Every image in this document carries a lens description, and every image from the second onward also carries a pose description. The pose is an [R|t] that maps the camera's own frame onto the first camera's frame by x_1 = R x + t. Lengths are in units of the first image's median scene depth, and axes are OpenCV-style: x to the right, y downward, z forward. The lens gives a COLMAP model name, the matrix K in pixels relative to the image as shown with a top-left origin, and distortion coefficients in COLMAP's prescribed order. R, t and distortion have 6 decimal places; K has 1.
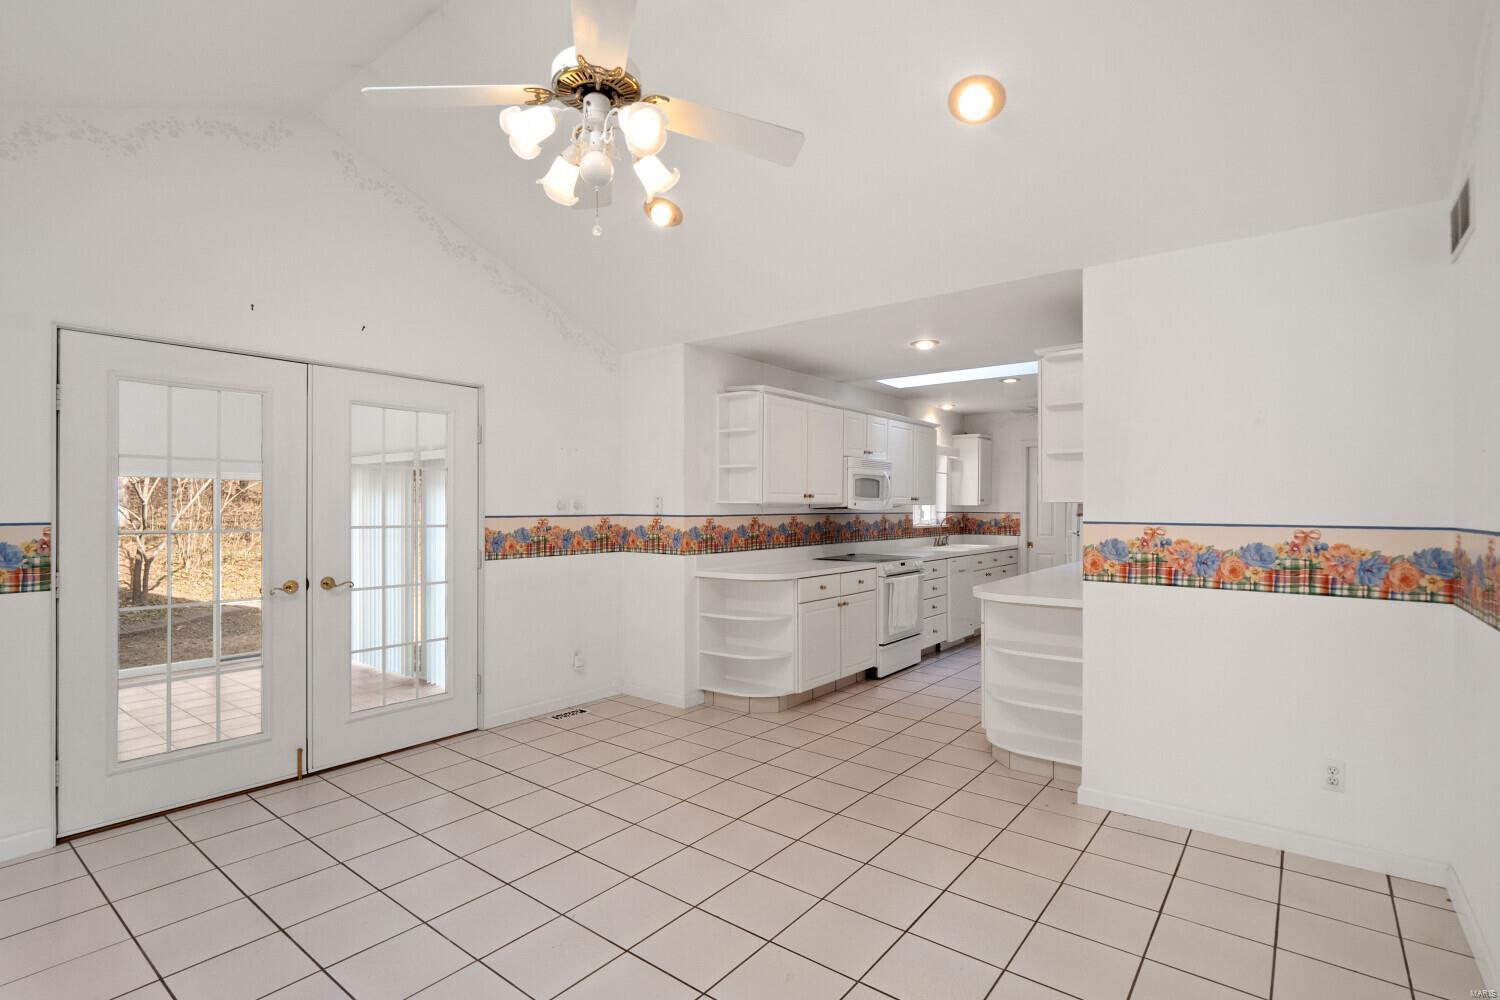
lens RADIAL K [[716.8, 0, 749.8], [0, 716.8, 515.5], [0, 0, 1]] dist [0.002379, -0.016097]
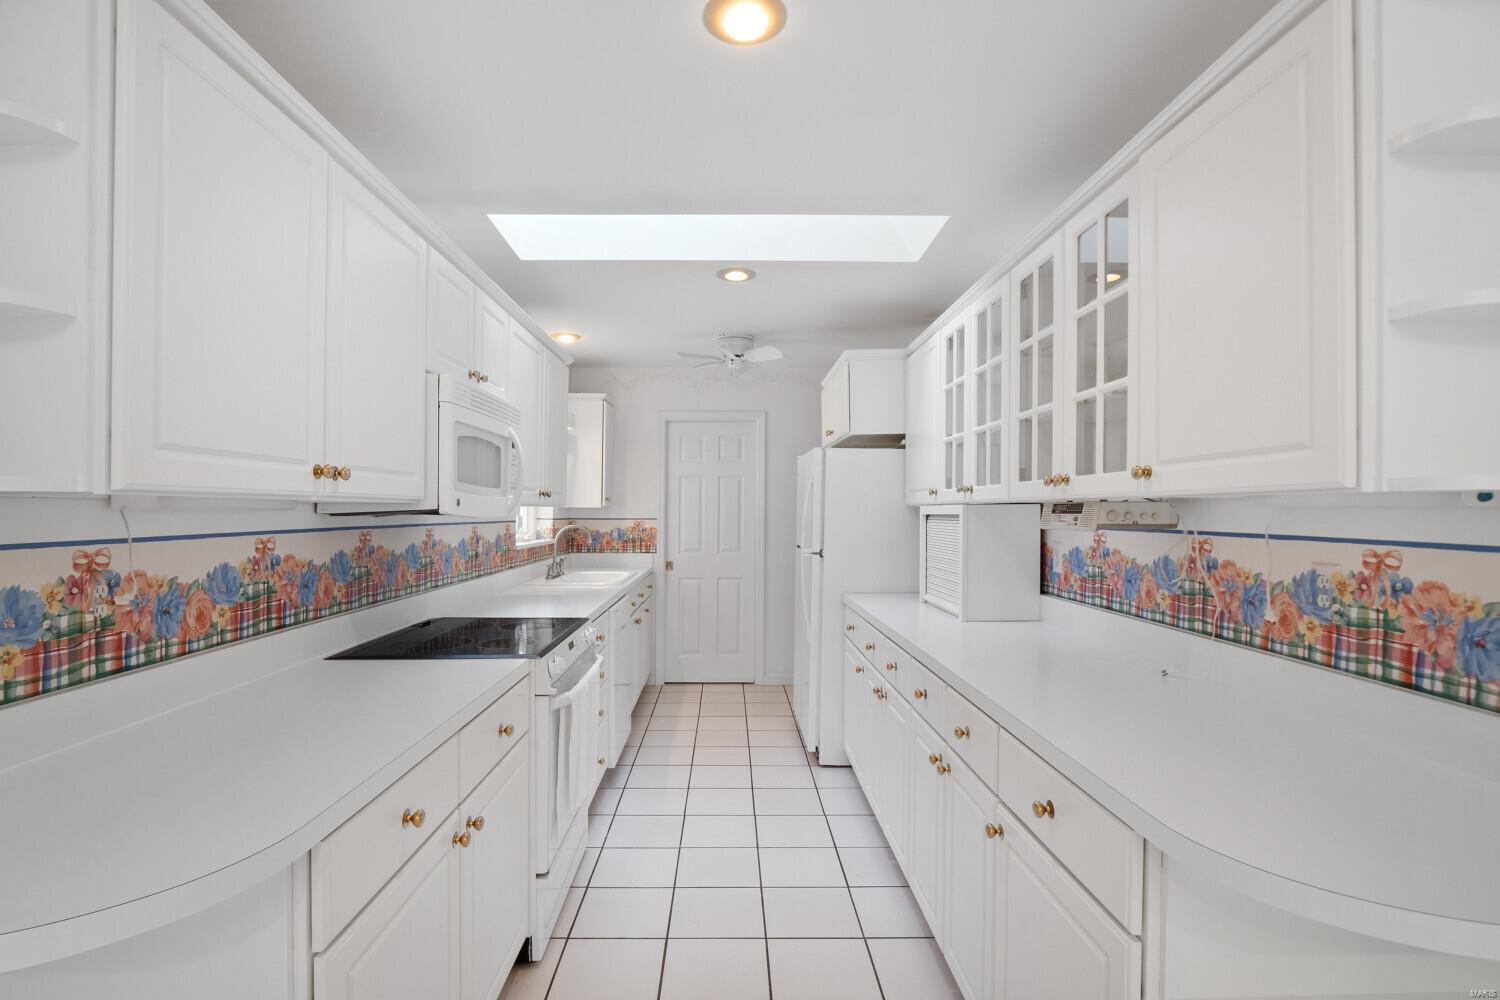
lens RADIAL K [[716.8, 0, 749.8], [0, 716.8, 515.5], [0, 0, 1]] dist [0.002379, -0.016097]
pose [[0.768895, -0.005888, 0.639348, 0.022599], [0.009332, 0.999954, -0.002014, -0.006200], [-0.639307, 0.007514, 0.768915, 0.576956]]
